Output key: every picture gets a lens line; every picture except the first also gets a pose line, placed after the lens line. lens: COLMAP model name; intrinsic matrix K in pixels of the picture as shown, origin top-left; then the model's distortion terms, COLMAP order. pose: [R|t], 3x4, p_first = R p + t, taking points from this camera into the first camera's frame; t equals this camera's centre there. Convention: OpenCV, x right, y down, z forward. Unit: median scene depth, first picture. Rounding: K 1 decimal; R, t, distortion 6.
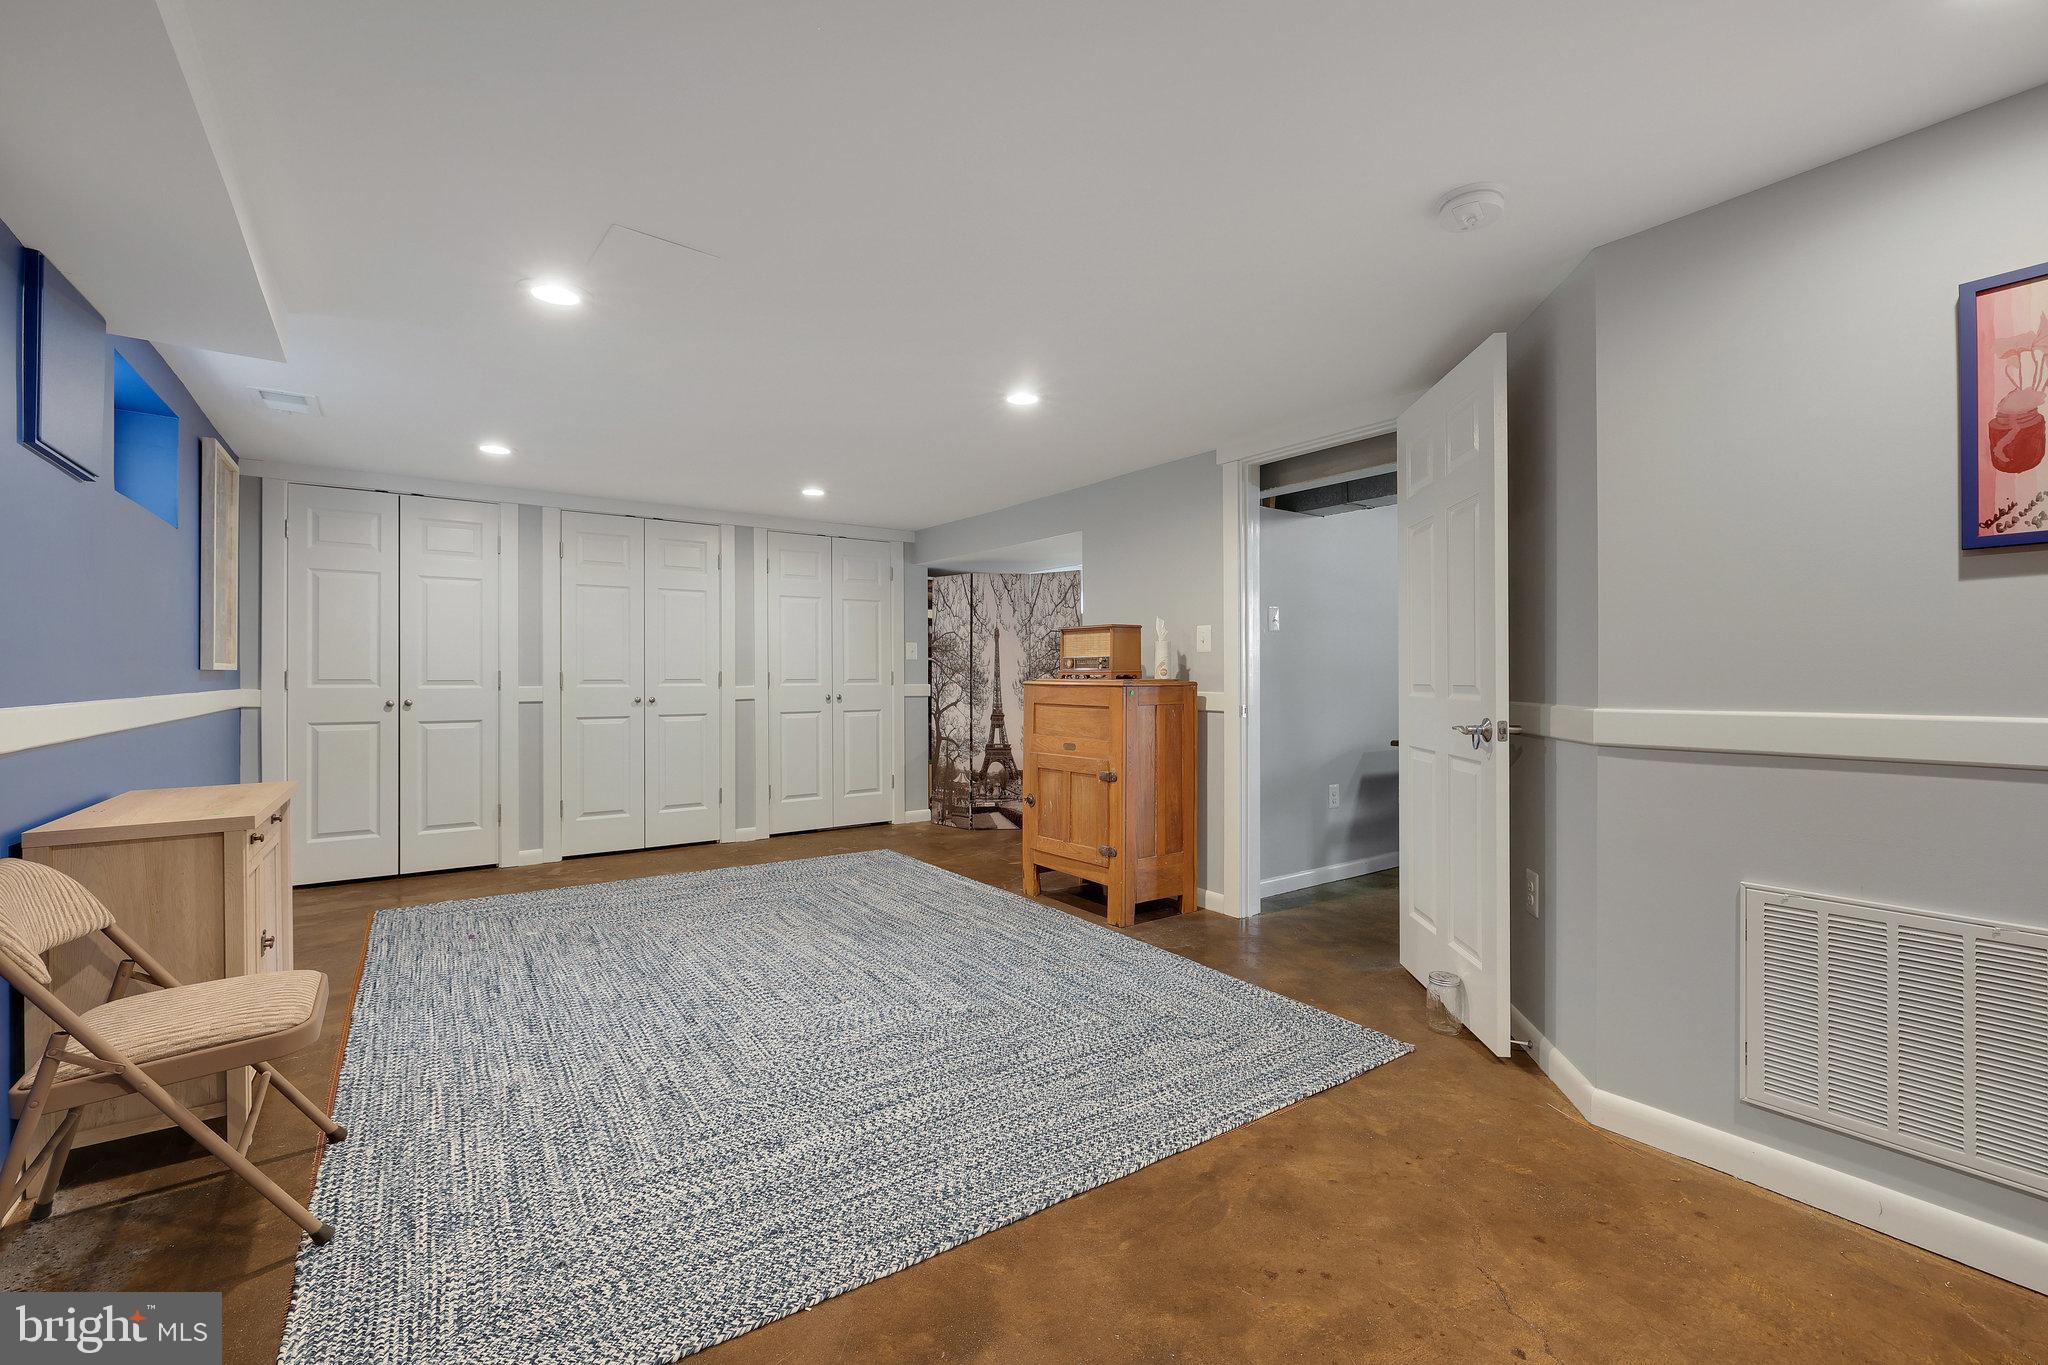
lens RADIAL K [[872.6, 0, 1015.6], [0, 872.6, 672.7], [0, 0, 1]] dist [-0.001441, 0.000121]
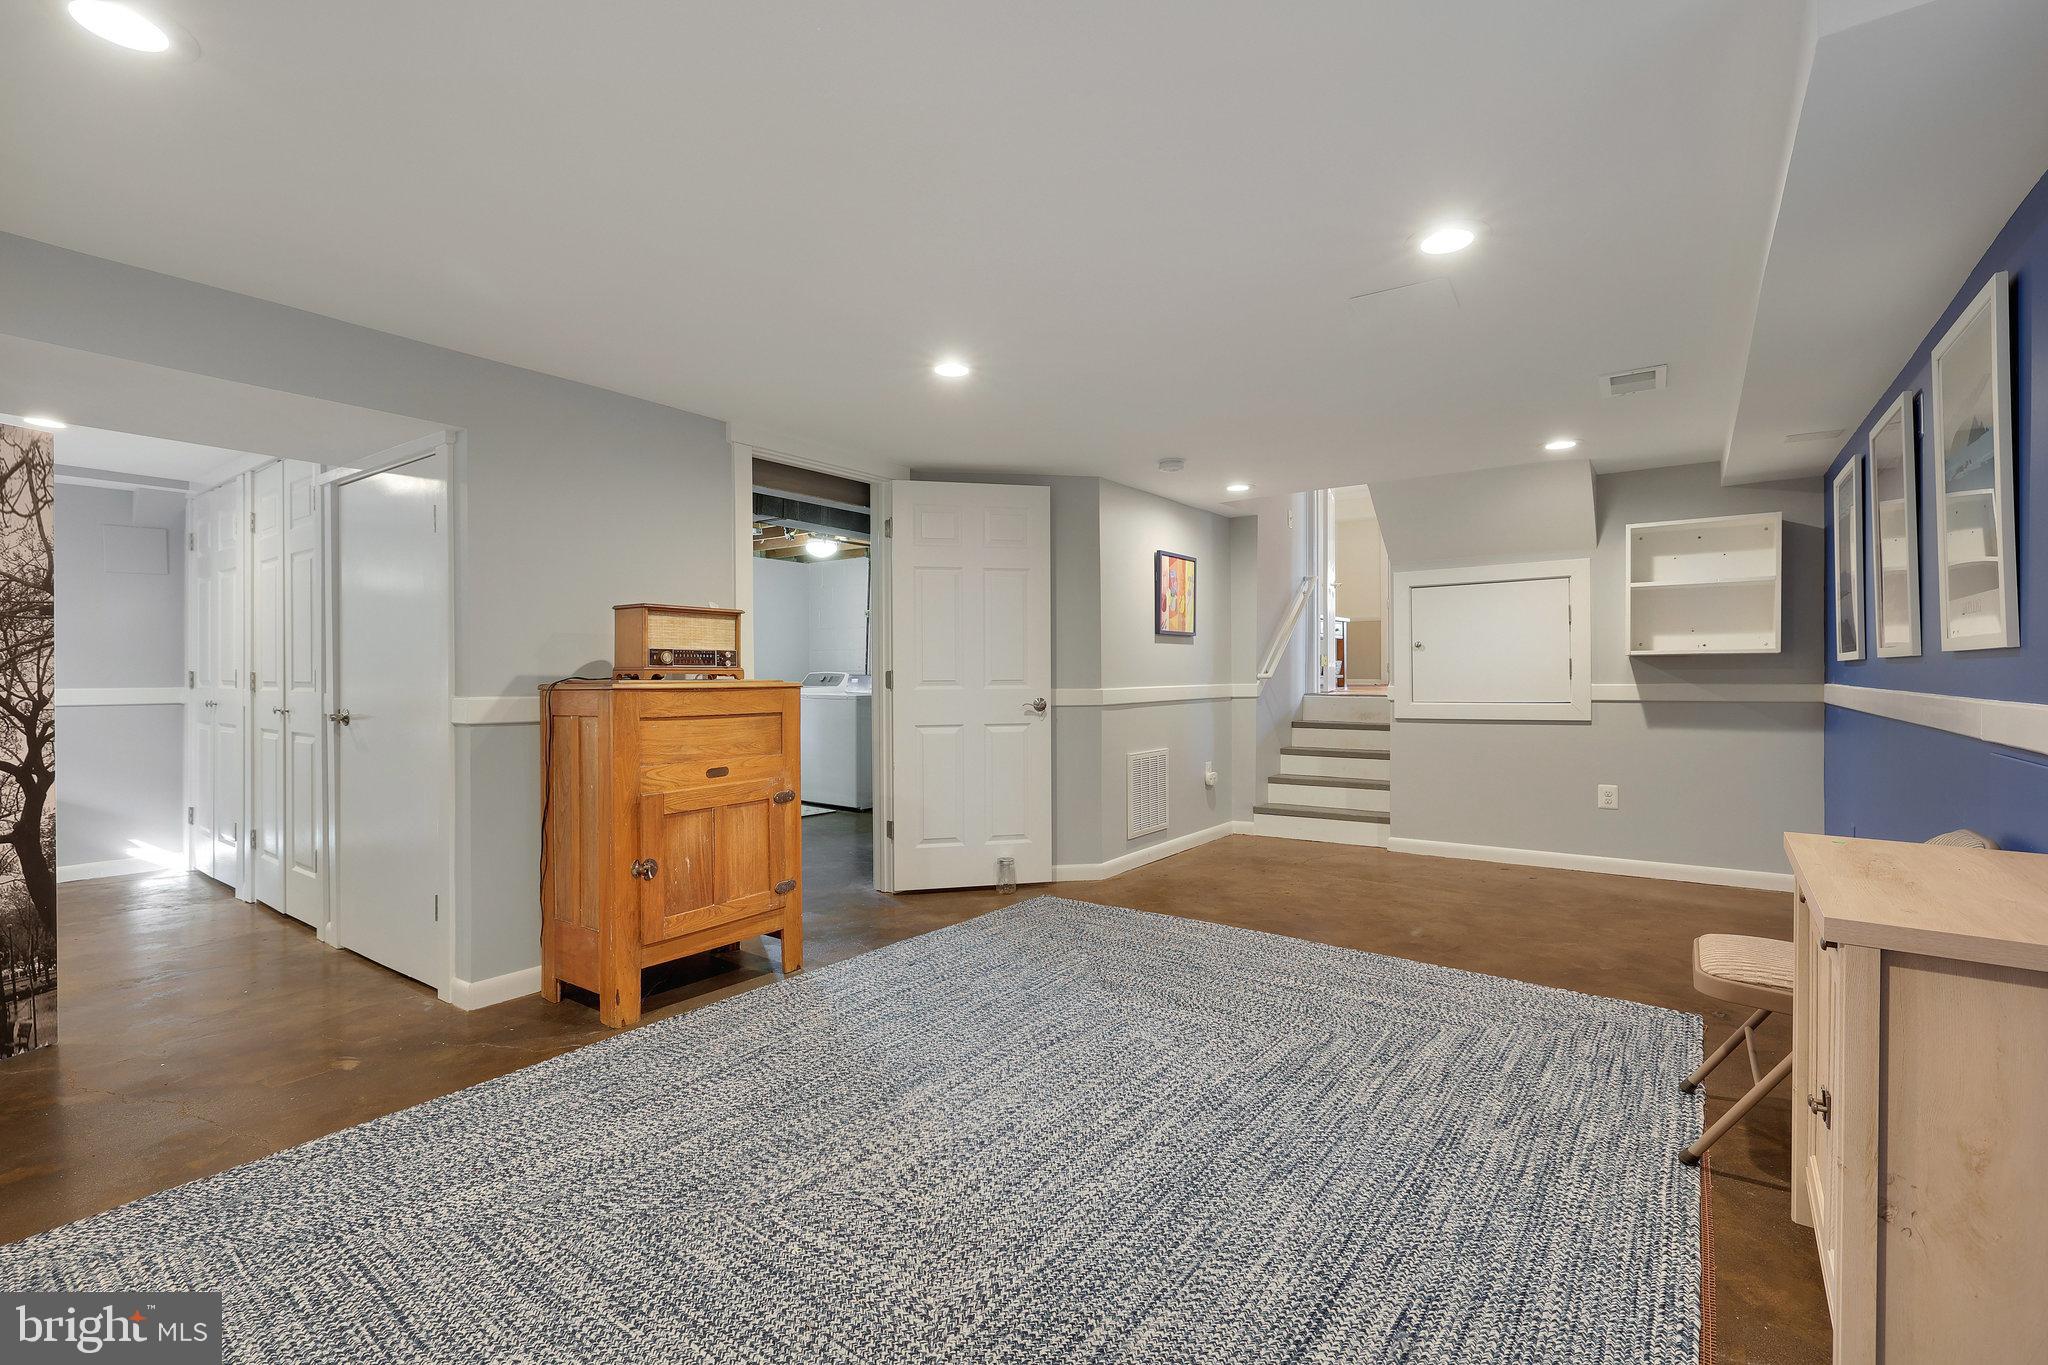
lens RADIAL K [[899.9, 0, 1030.6], [0, 899.9, 672.0], [0, 0, 1]] dist [-0.001800, -0.000079]
pose [[-0.326777, 0.003956, 0.945093, -1.133082], [0.001305, 0.999992, -0.003735, 0.006250], [-0.945101, 0.000013, -0.326779, 1.538951]]
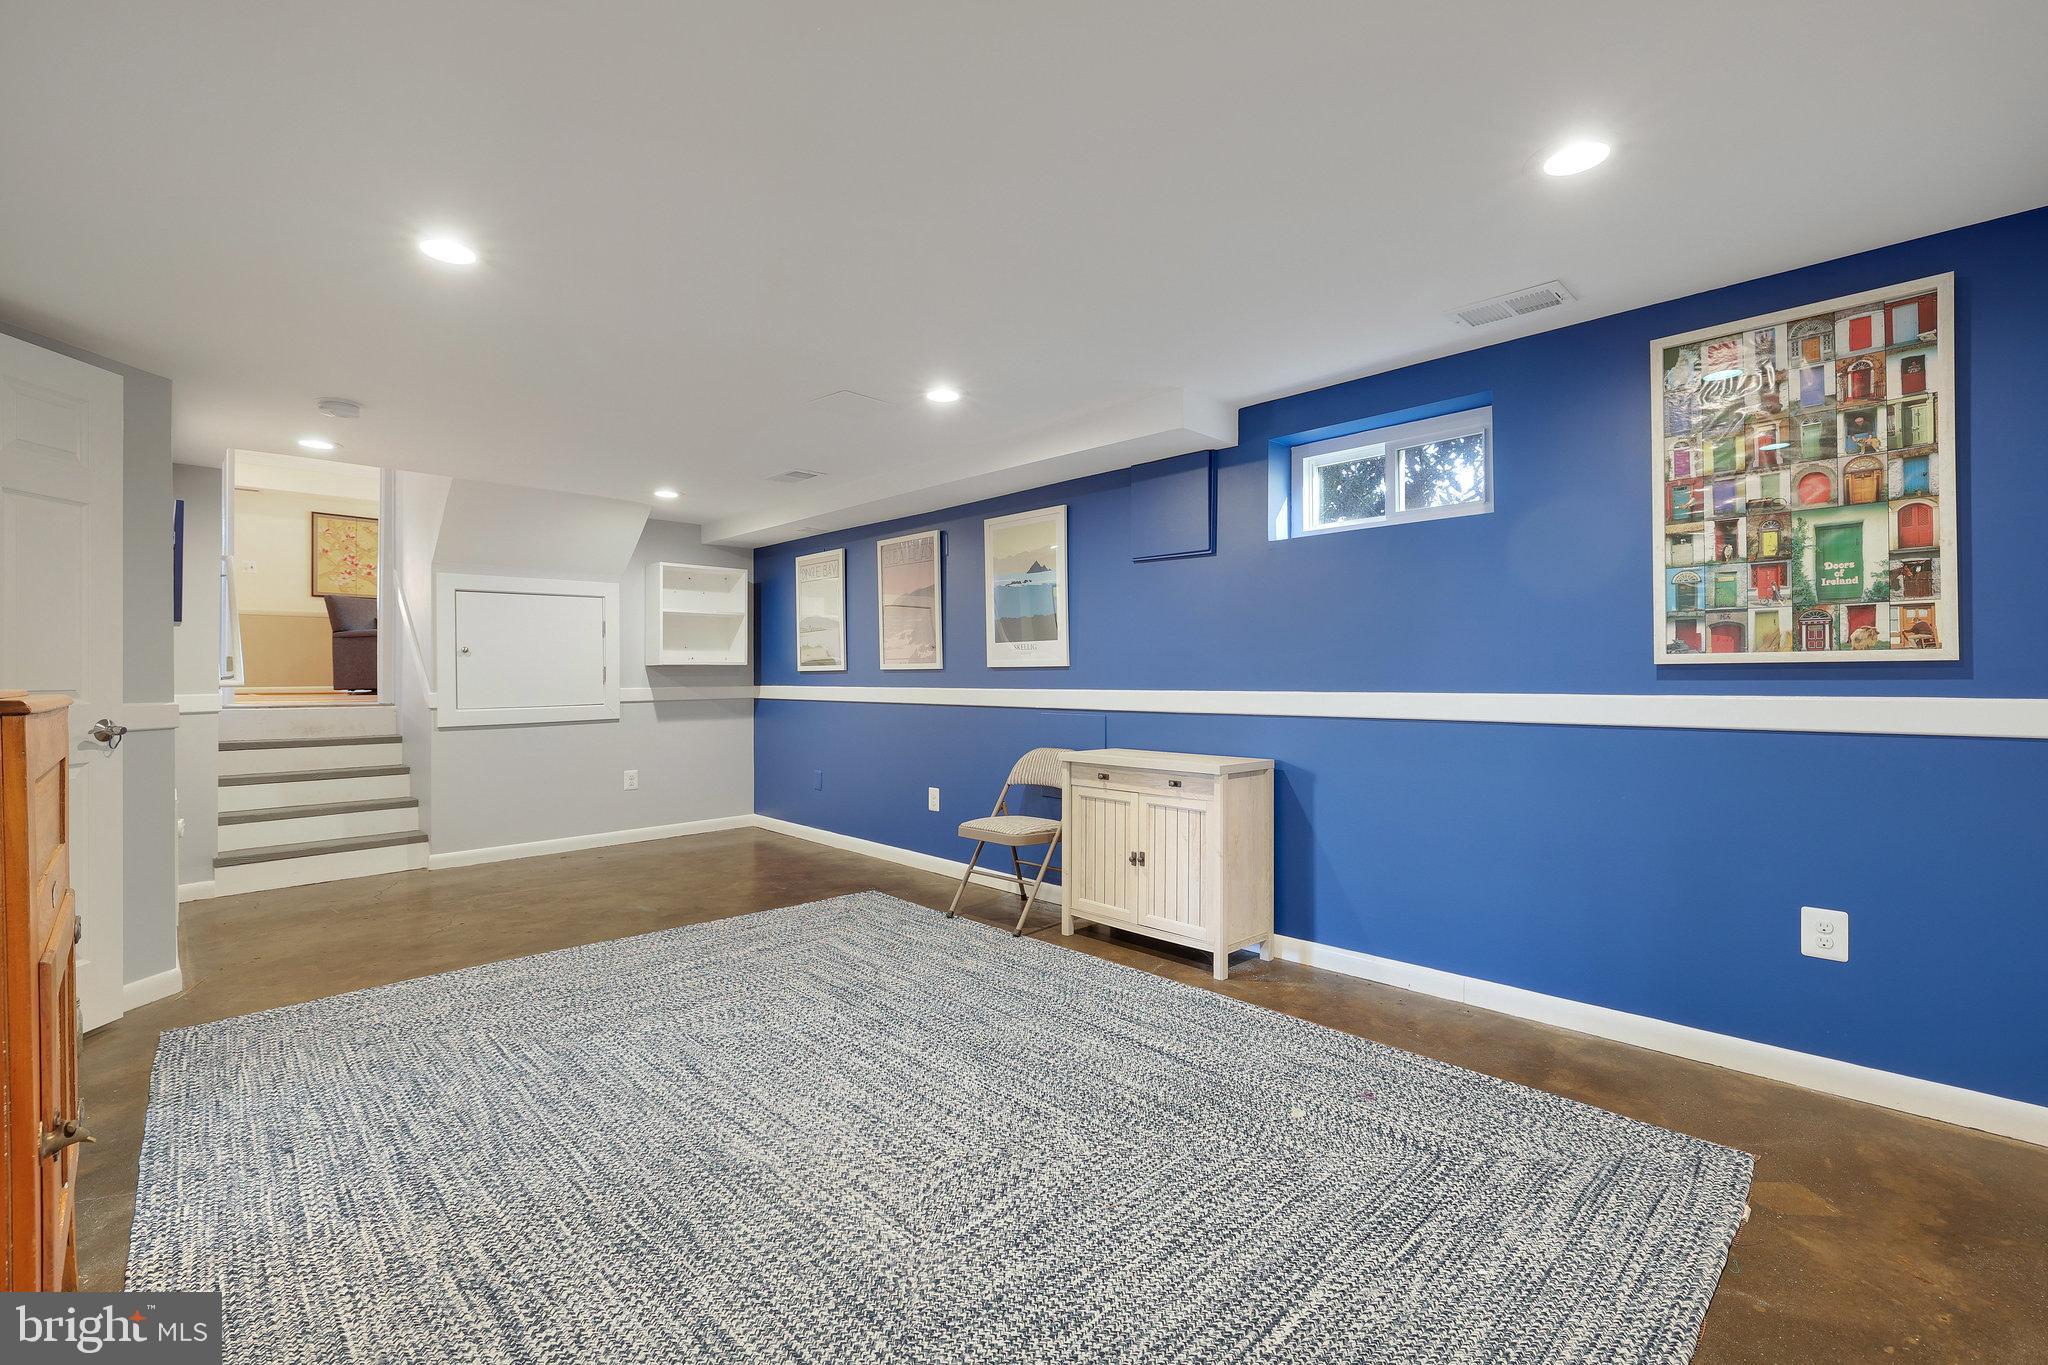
lens RADIAL K [[872.6, 0, 1015.6], [0, 872.6, 672.7], [0, 0, 1]] dist [-0.001441, 0.000121]
pose [[-0.986759, 0.004021, -0.162145, -0.376880], [0.005268, 0.999960, -0.007259, 0.008238], [0.162109, -0.008017, -0.986740, 2.136481]]
